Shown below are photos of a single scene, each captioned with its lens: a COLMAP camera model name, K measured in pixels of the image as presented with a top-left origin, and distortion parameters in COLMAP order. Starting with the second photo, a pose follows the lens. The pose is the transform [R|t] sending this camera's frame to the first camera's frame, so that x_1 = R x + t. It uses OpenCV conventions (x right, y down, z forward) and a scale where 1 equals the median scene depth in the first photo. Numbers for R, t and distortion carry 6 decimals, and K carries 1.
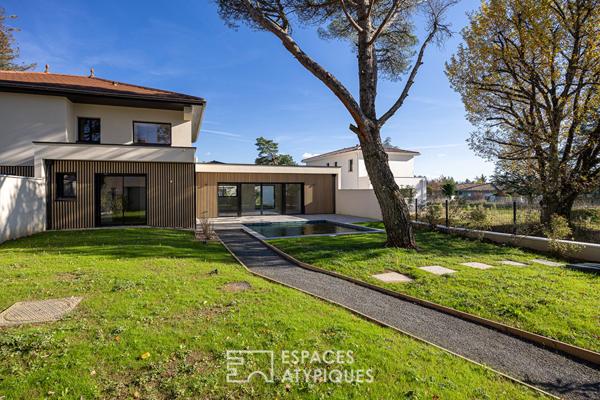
lens RADIAL K [[390.6, 0, 300.0], [0, 390.6, 200.0], [0, 0, 1]] dist [-0.028418, -0.000574]
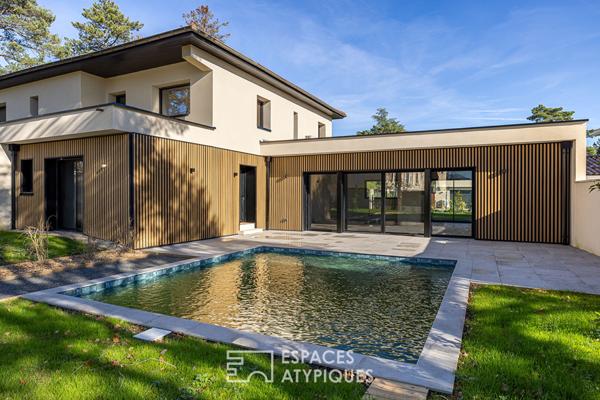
lens RADIAL K [[390.6, 0, 300.0], [0, 390.6, 200.0], [0, 0, 1]] dist [-0.028418, -0.000574]
pose [[0.628988, 0.012942, -0.777307, 0.221831], [-0.028427, 0.999576, -0.006359, 0.001577], [0.776895, 0.026096, 0.629089, 0.561806]]
